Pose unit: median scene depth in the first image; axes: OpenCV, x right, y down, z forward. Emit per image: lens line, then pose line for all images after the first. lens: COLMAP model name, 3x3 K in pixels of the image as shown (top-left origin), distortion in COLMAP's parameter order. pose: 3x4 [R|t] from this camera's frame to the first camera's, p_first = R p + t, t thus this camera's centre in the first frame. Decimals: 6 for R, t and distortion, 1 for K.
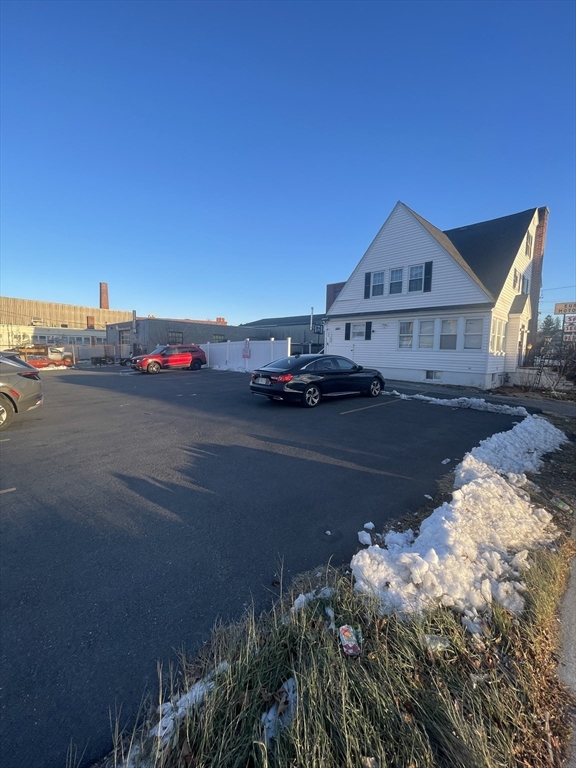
lens RADIAL K [[310.6, 0, 286.7], [0, 310.6, 380.4], [0, 0, 1]] dist [-0.000275, -0.000119]
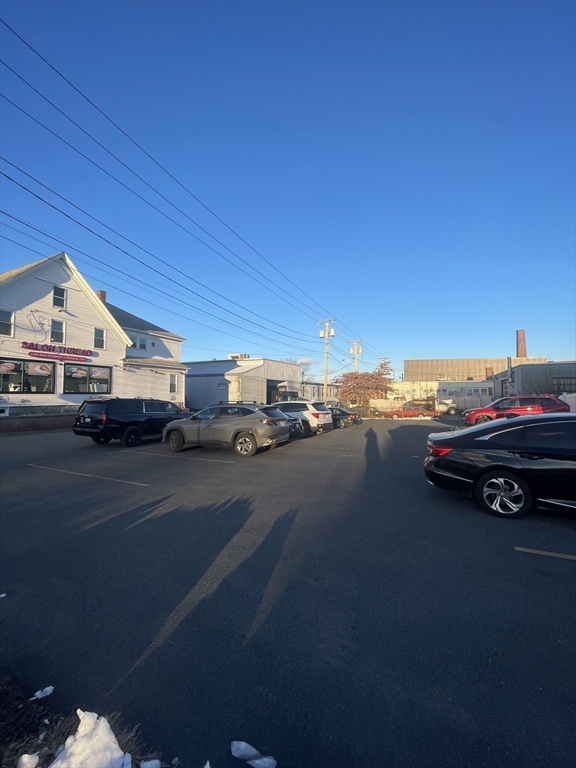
lens RADIAL K [[310.6, 0, 286.7], [0, 310.6, 380.4], [0, 0, 1]] dist [-0.000275, -0.000119]
pose [[0.334972, -0.066840, -0.939854, 0.194103], [-0.087673, 0.990942, -0.101721, -0.022659], [0.938140, 0.116474, 0.326078, 0.199438]]
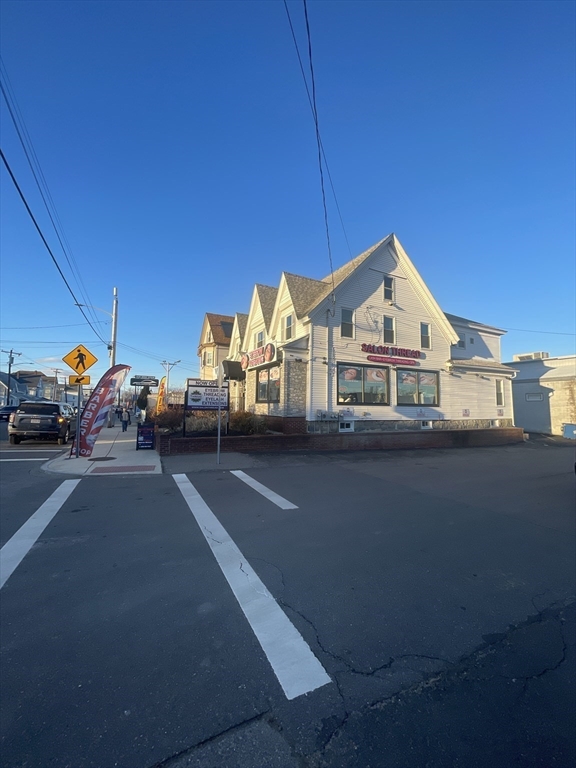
lens RADIAL K [[310.6, 0, 286.7], [0, 310.6, 380.4], [0, 0, 1]] dist [-0.000275, -0.000119]
pose [[-0.347172, -0.102233, -0.932212, 0.088463], [-0.116292, 0.991061, -0.065377, -0.014570], [0.930563, 0.085712, -0.355958, 0.092730]]
